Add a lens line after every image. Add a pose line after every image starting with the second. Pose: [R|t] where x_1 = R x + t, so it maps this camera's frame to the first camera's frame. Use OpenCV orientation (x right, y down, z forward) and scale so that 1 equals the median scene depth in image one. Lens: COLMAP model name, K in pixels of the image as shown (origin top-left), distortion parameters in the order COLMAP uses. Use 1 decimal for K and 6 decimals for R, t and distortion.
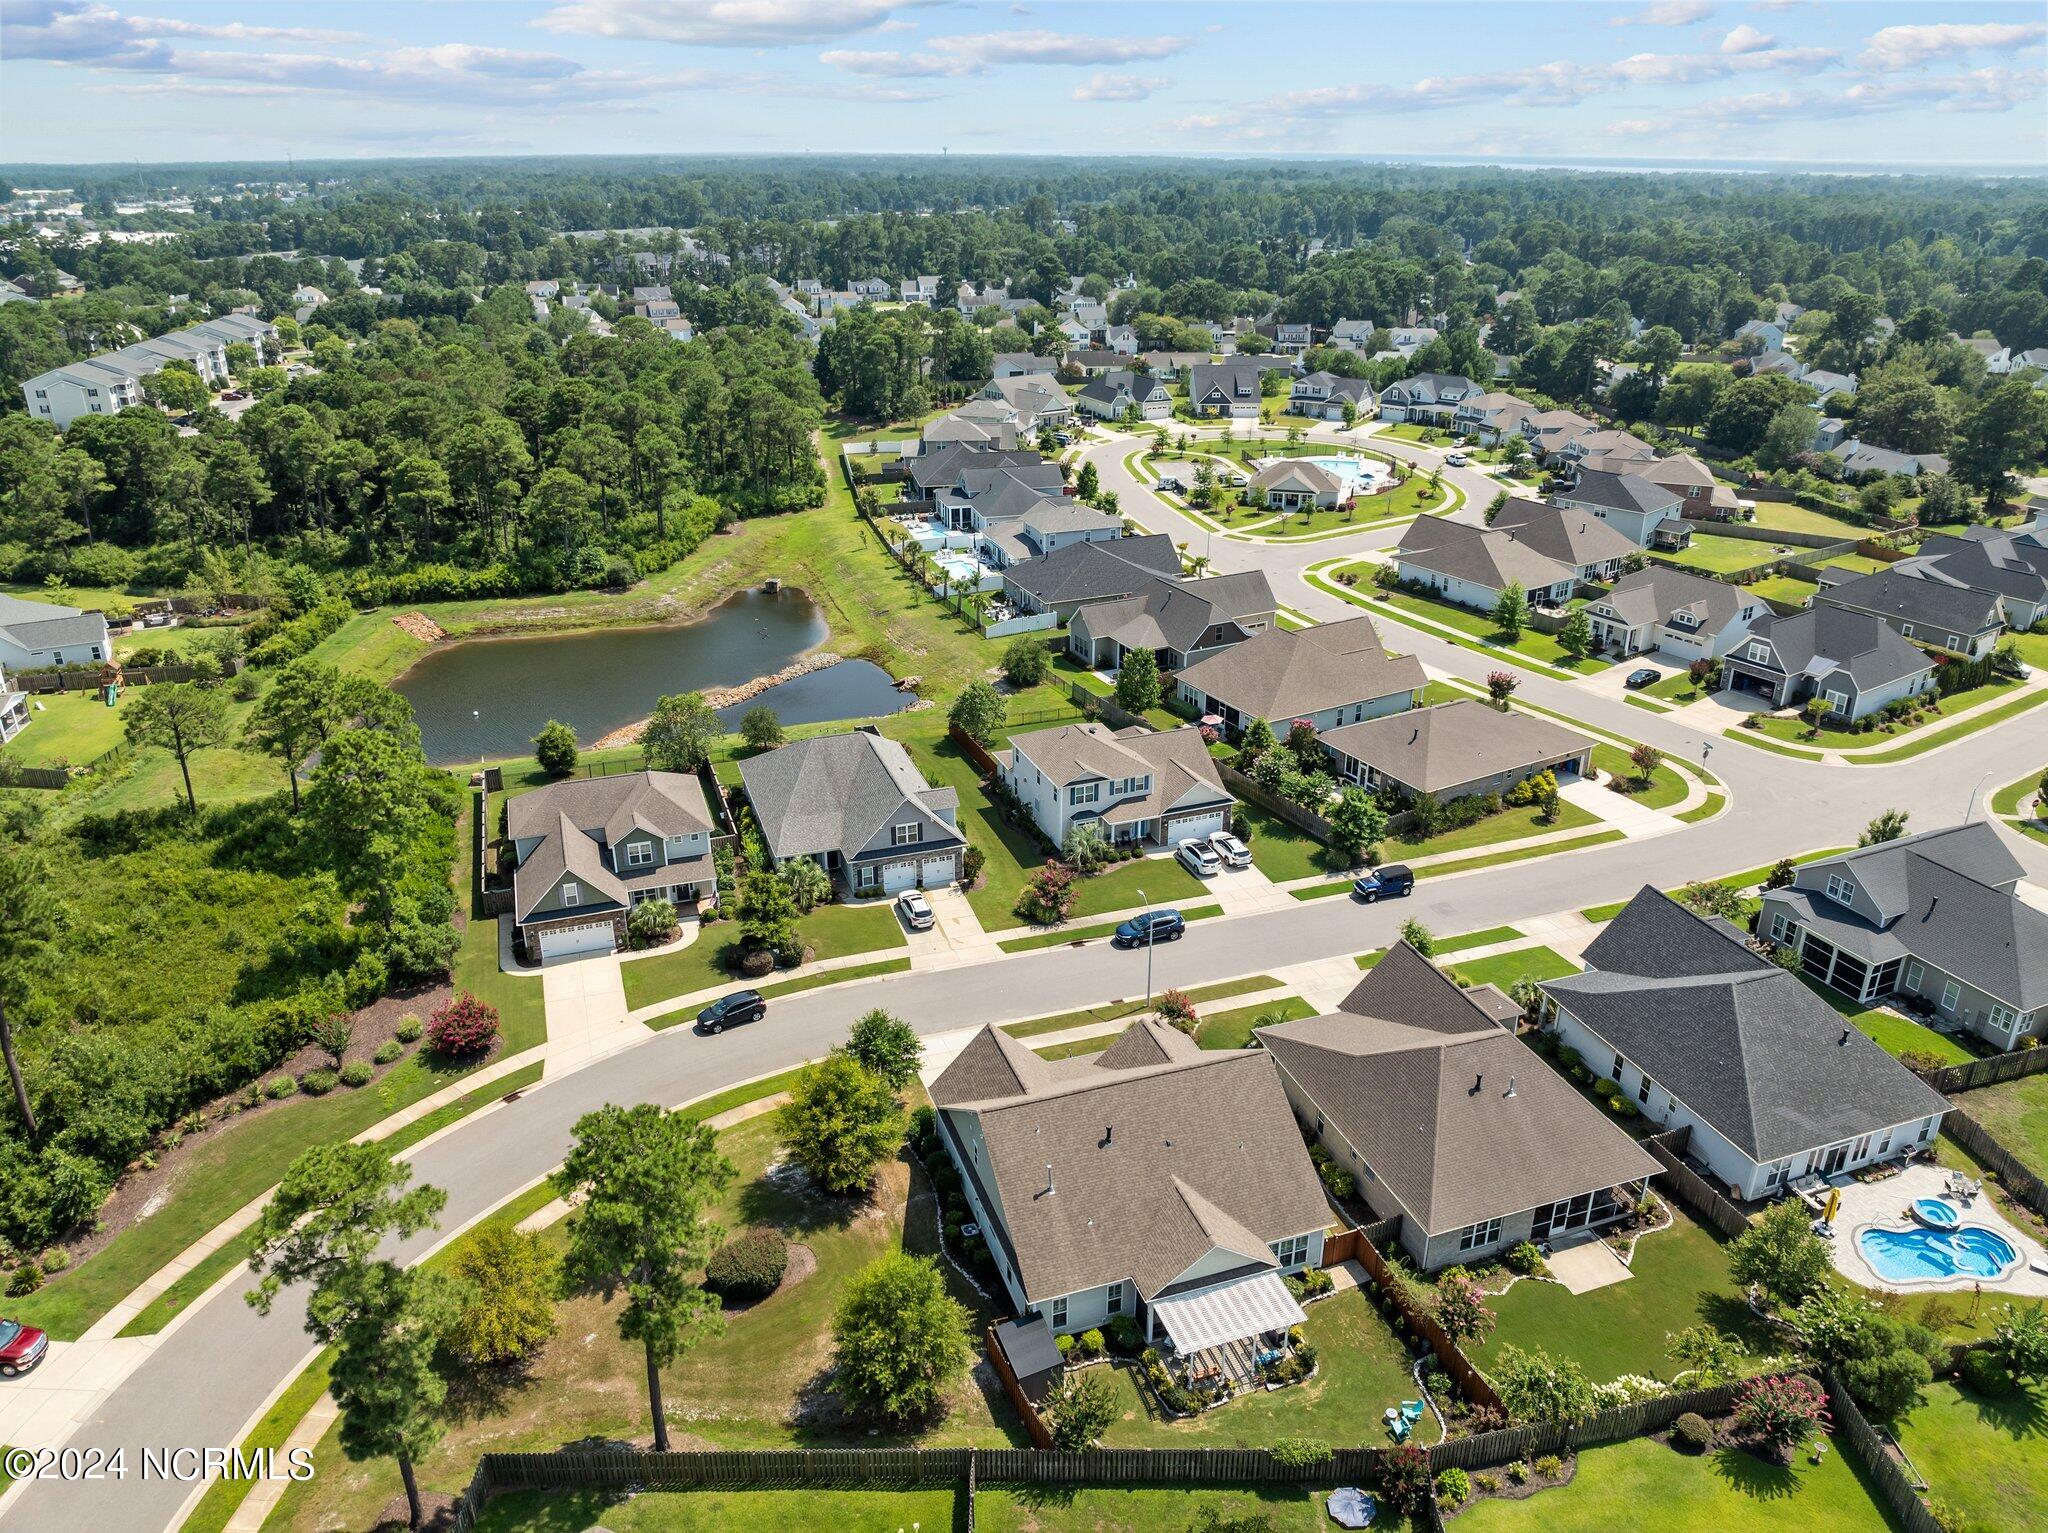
lens RADIAL K [[1432.8, 0, 1034.7], [0, 1432.8, 766.0], [0, 0, 1]] dist [-0.036738, -0.003163]
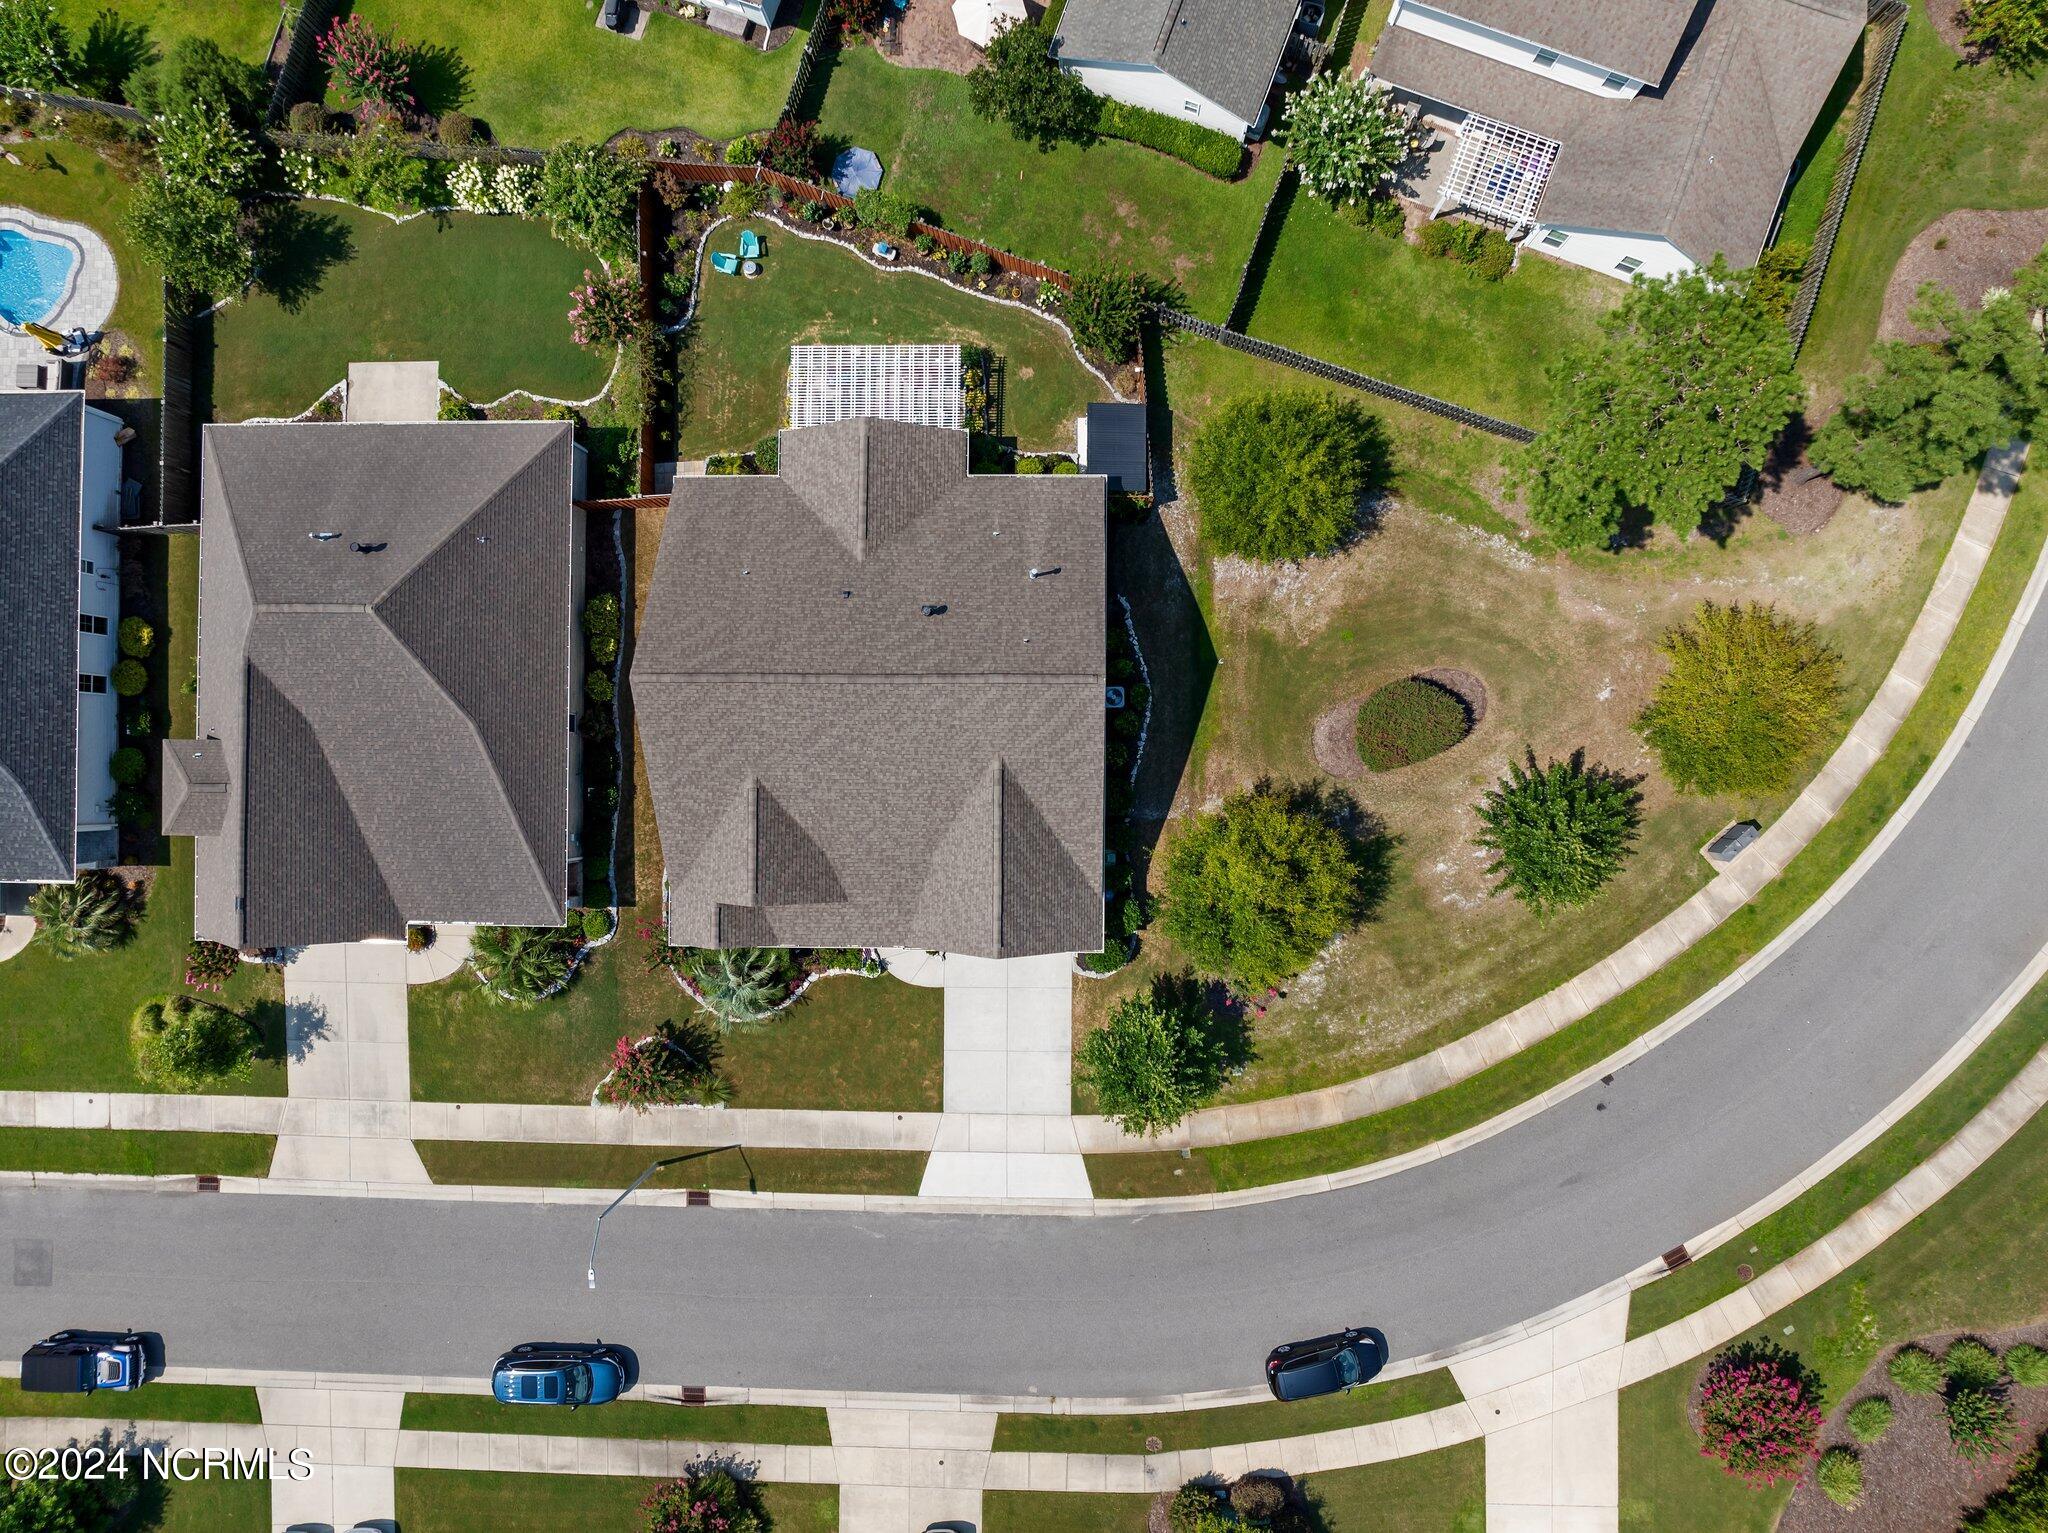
lens RADIAL K [[1413.8, 0, 1023.5], [0, 1413.8, 766.6], [0, 0, 1]] dist [-0.047809, -0.000772]
pose [[-0.941831, -0.334220, 0.035379, -0.039030], [0.163549, -0.363813, 0.917001, -0.372448], [-0.293609, 0.869446, 0.397312, 0.753144]]
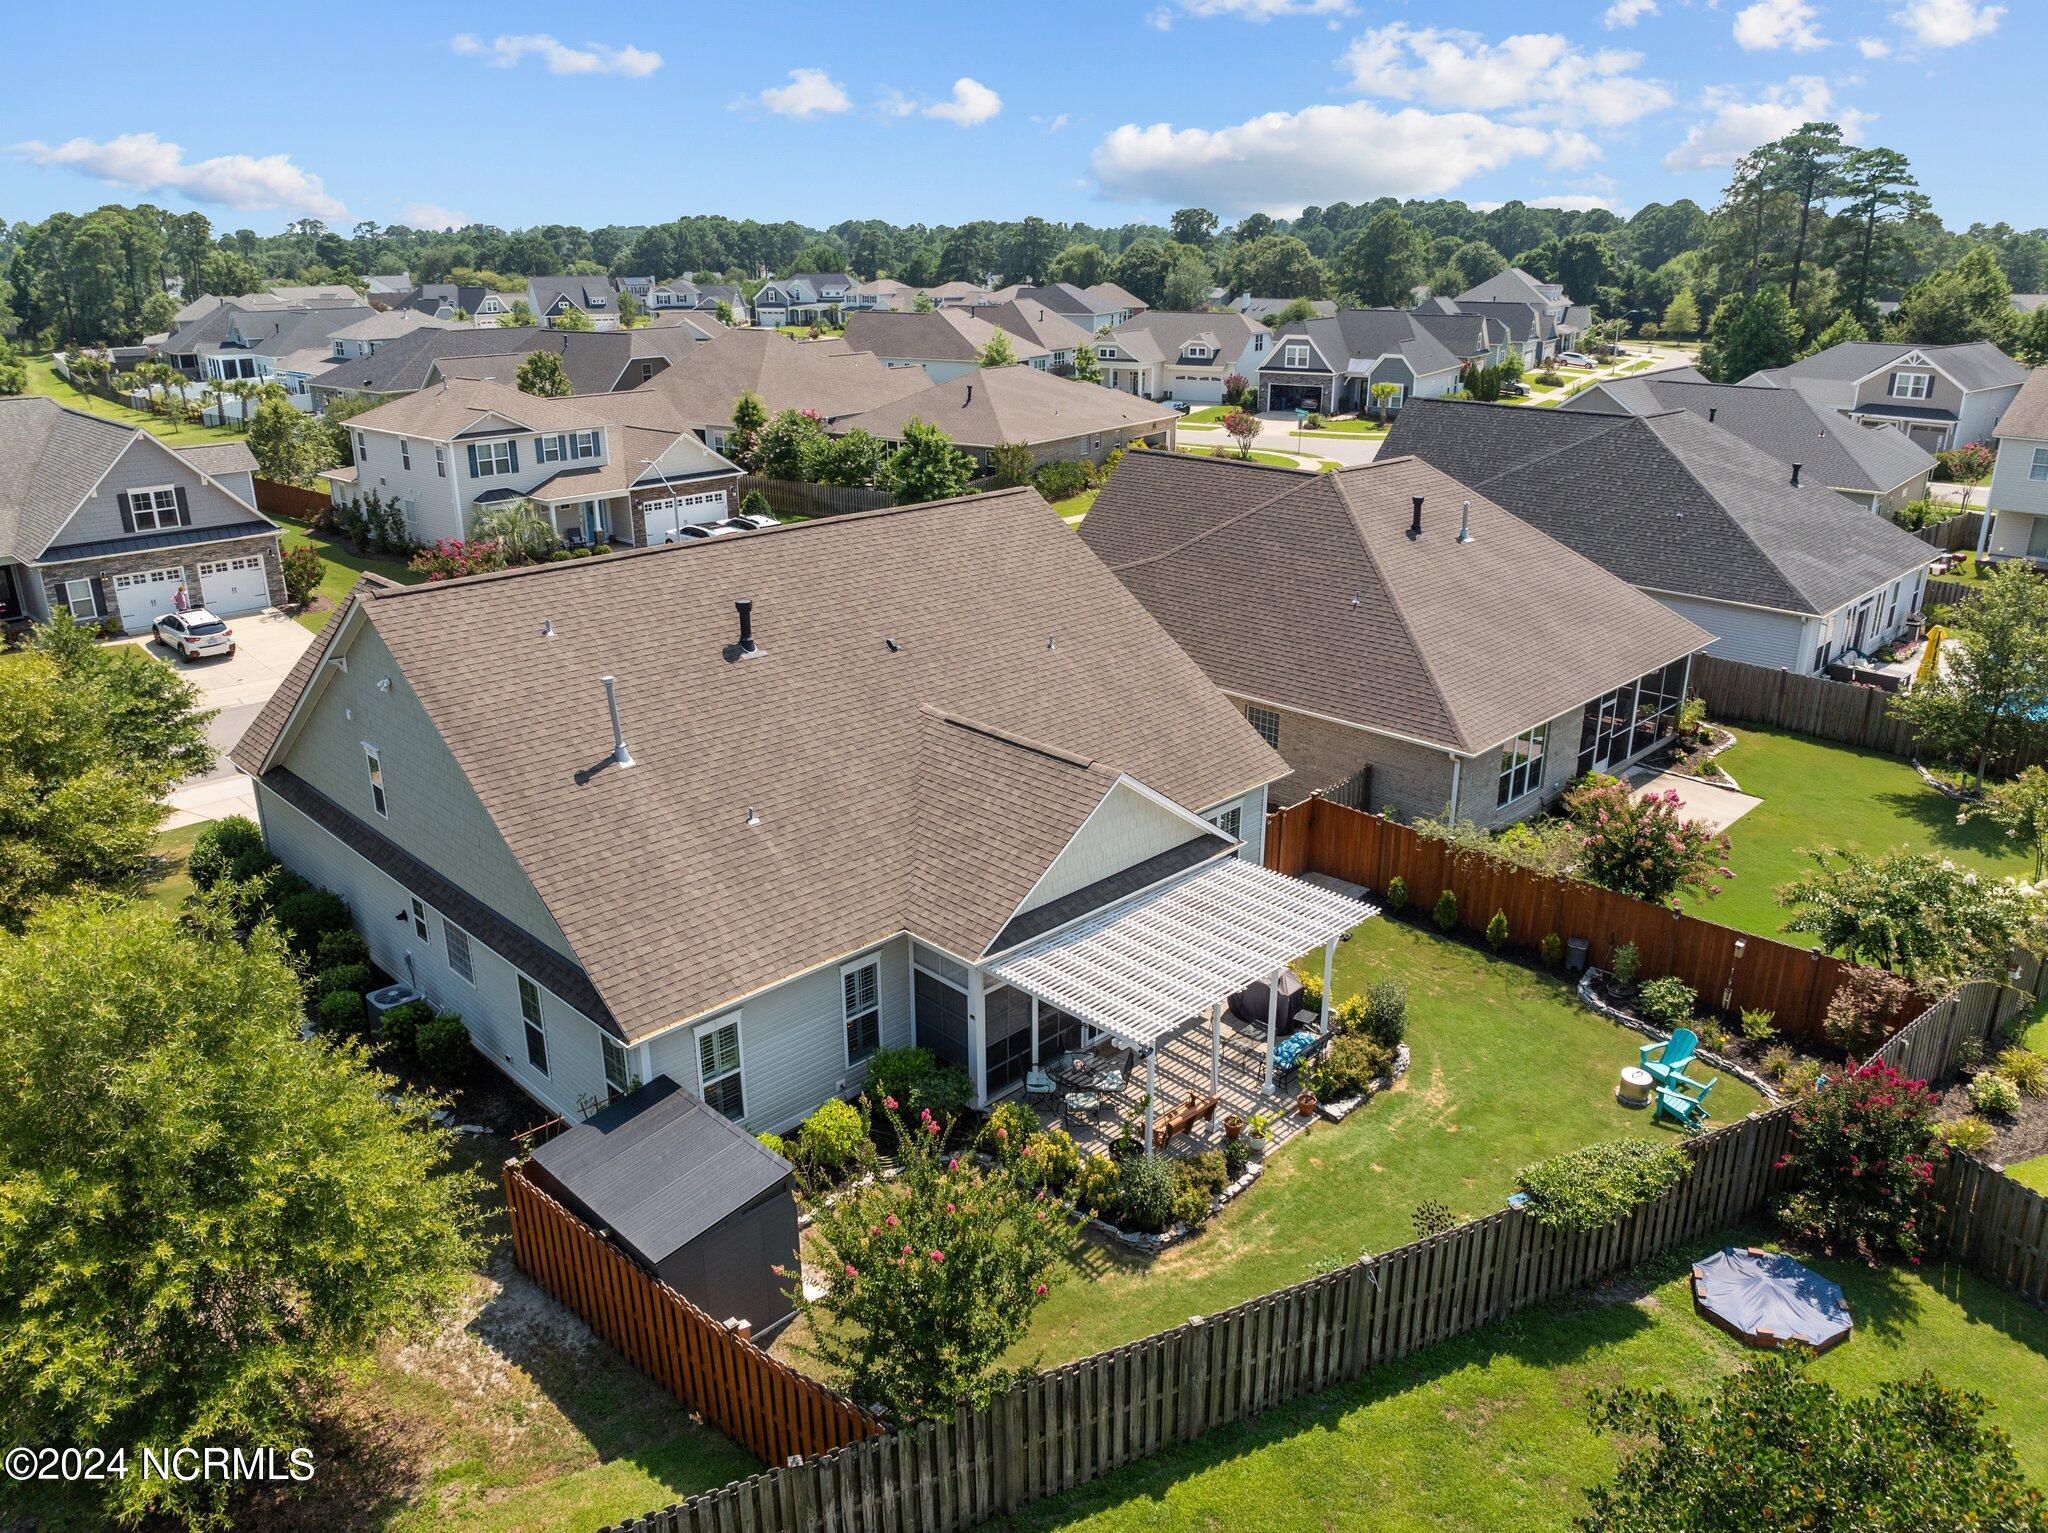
lens RADIAL K [[1441.0, 0, 1030.5], [0, 1441.0, 764.6], [0, 0, 1]] dist [-0.044303, 0.007999]
pose [[0.900543, -0.150171, 0.408009, -0.038904], [0.174188, 0.984464, -0.022122, 0.303965], [-0.398348, 0.090992, 0.912710, 0.605675]]
